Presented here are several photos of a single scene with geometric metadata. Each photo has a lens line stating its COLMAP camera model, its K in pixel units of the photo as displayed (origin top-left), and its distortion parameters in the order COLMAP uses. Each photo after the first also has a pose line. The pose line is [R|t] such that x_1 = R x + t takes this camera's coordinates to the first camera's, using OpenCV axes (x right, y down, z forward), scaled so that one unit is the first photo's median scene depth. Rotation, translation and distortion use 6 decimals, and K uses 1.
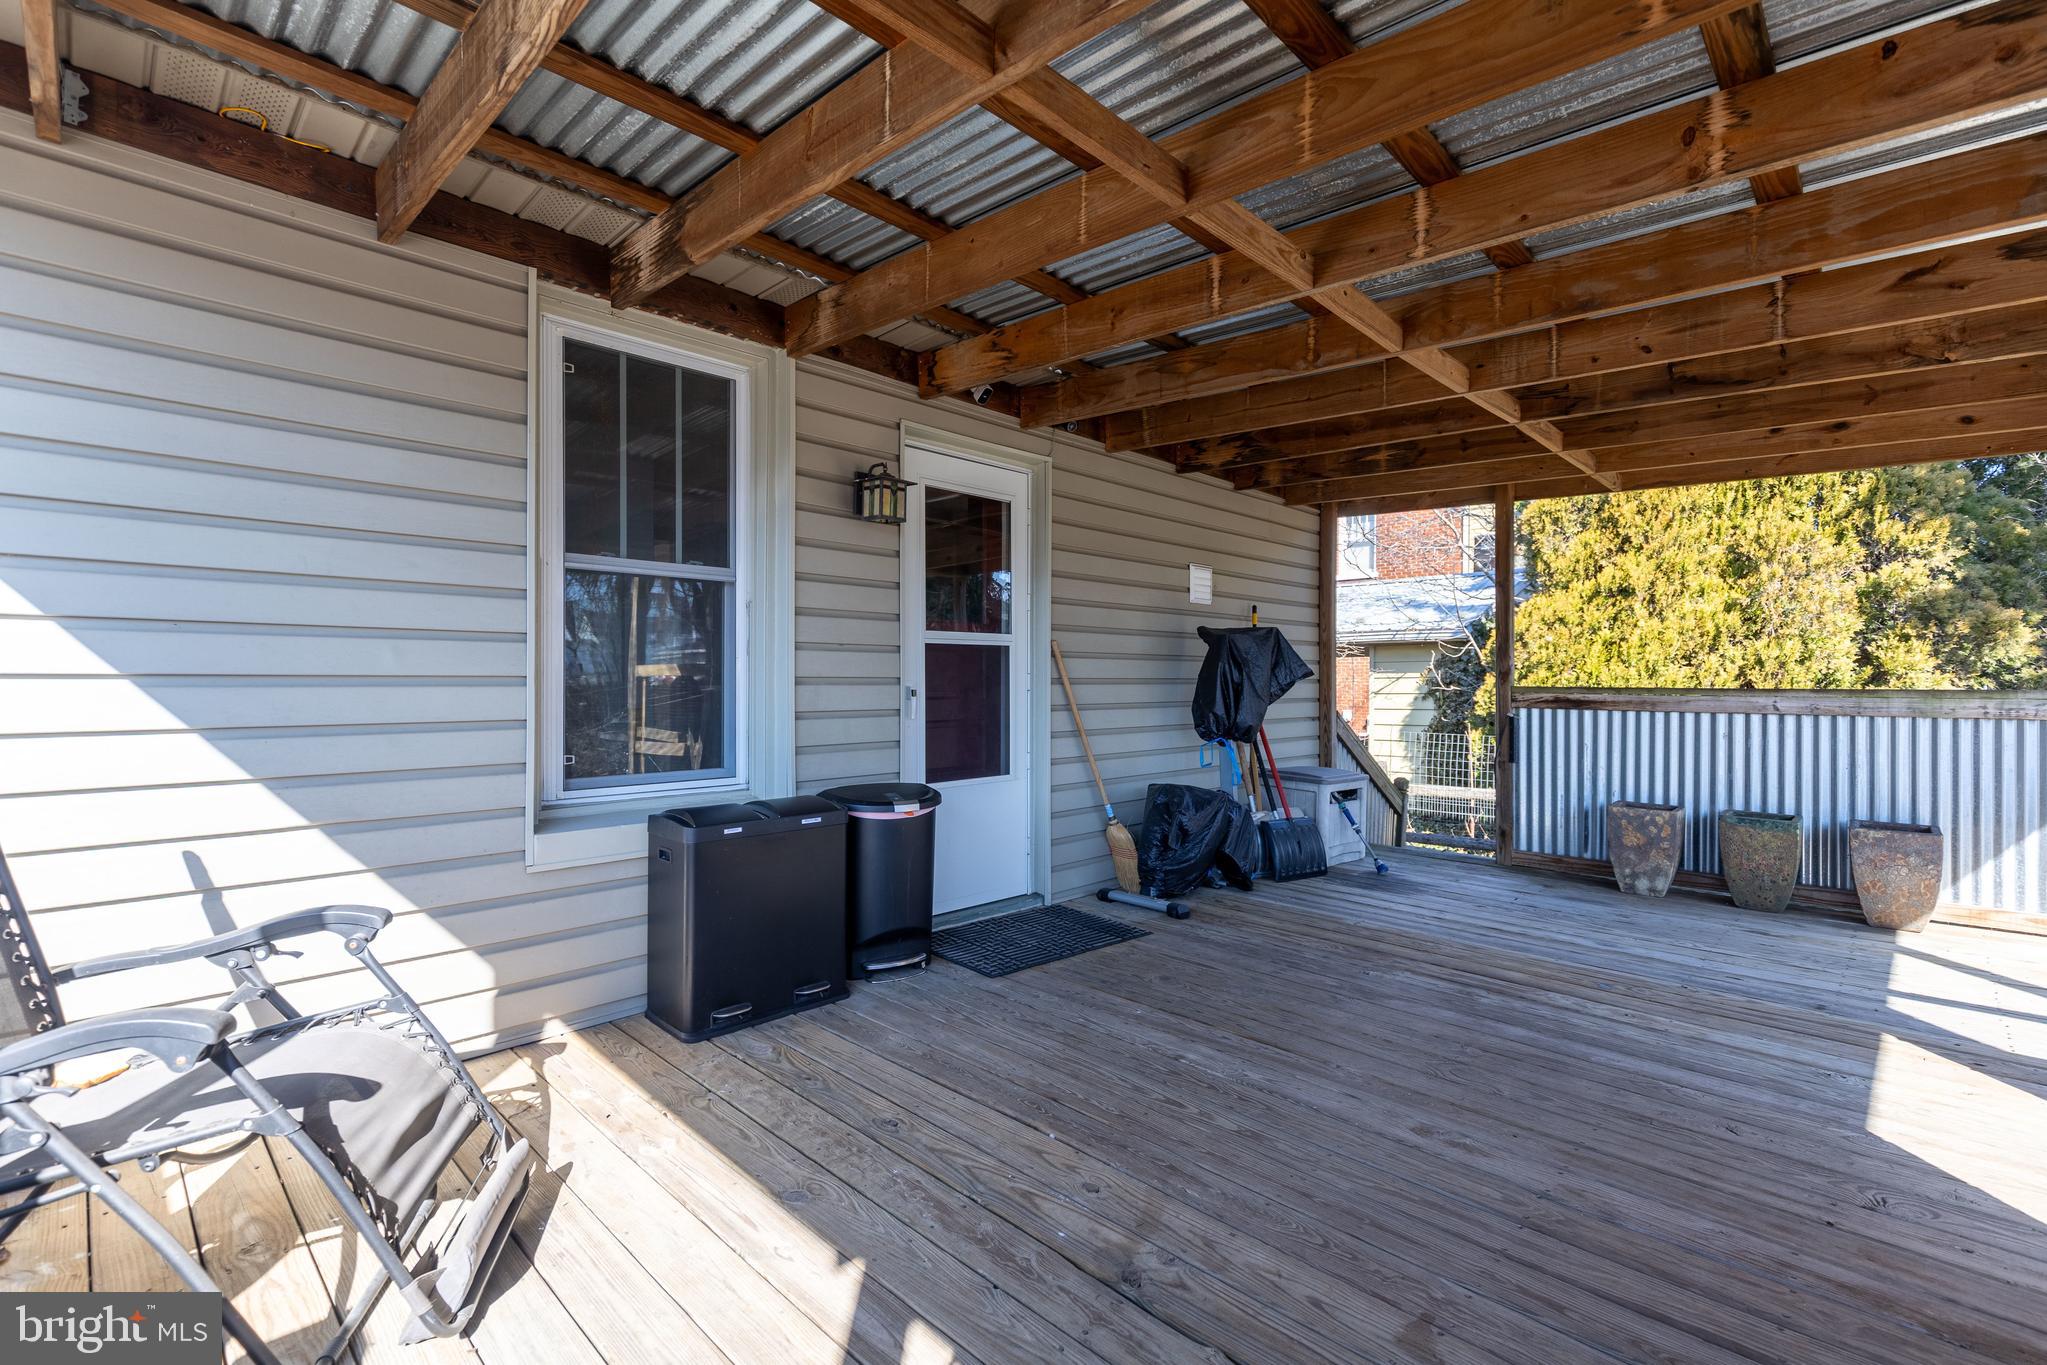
lens RADIAL K [[923.5, 0, 1023.3], [0, 923.5, 676.8], [0, 0, 1]] dist [0.005824, -0.000918]
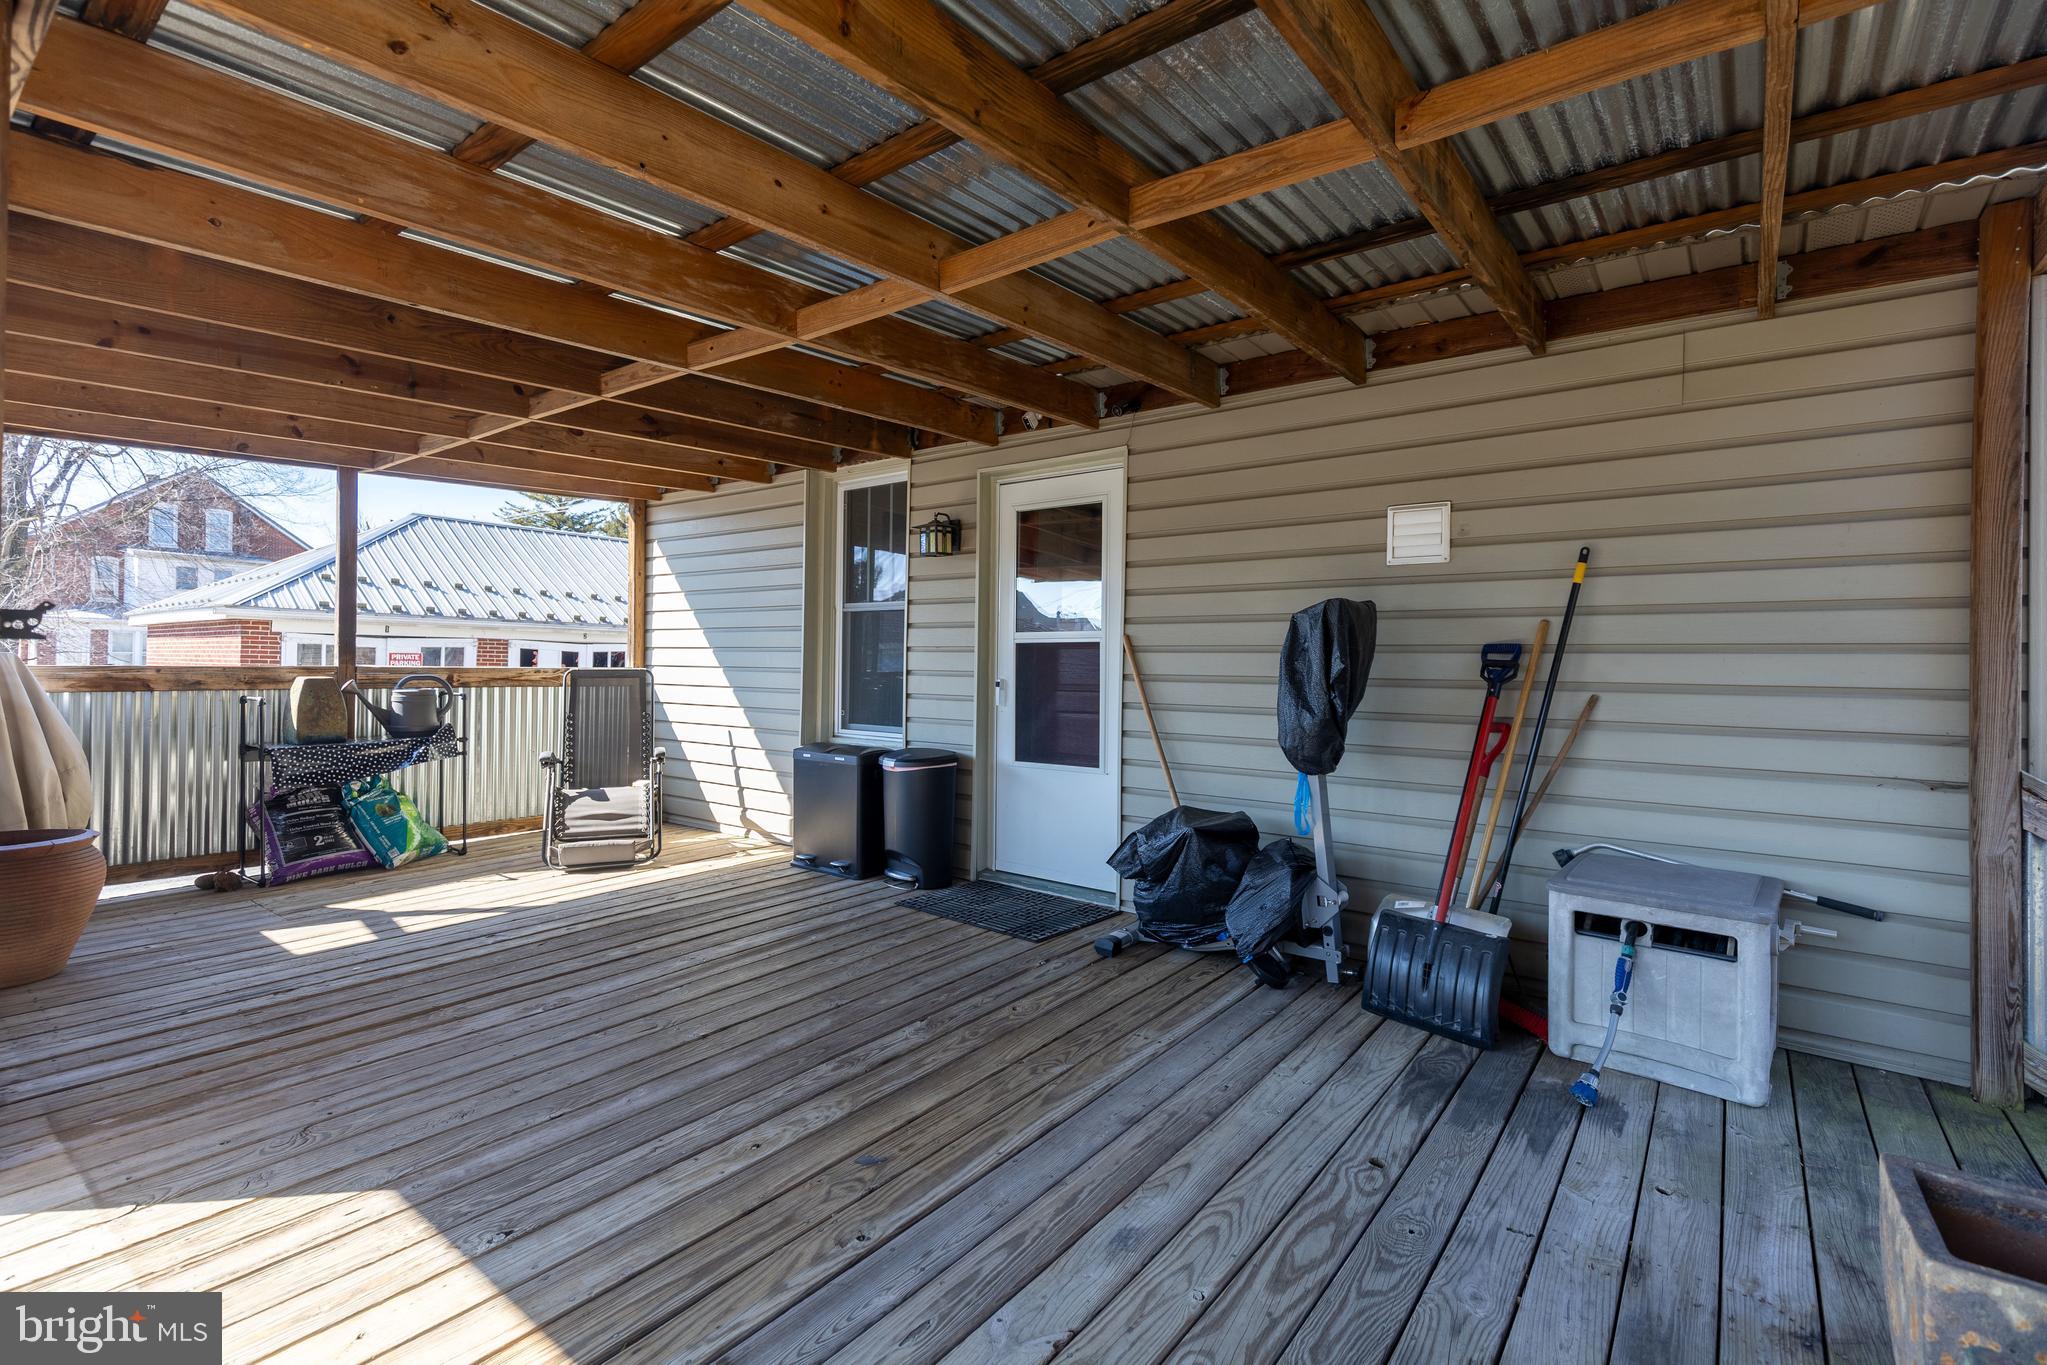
lens RADIAL K [[923.5, 0, 1023.2], [0, 923.5, 670.7], [0, 0, 1]] dist [0.005824, -0.000918]
pose [[0.117195, 0.003582, -0.993102, 1.300808], [-0.013181, 0.999911, 0.002051, -0.004188], [0.993021, 0.012850, 0.117232, 1.051214]]
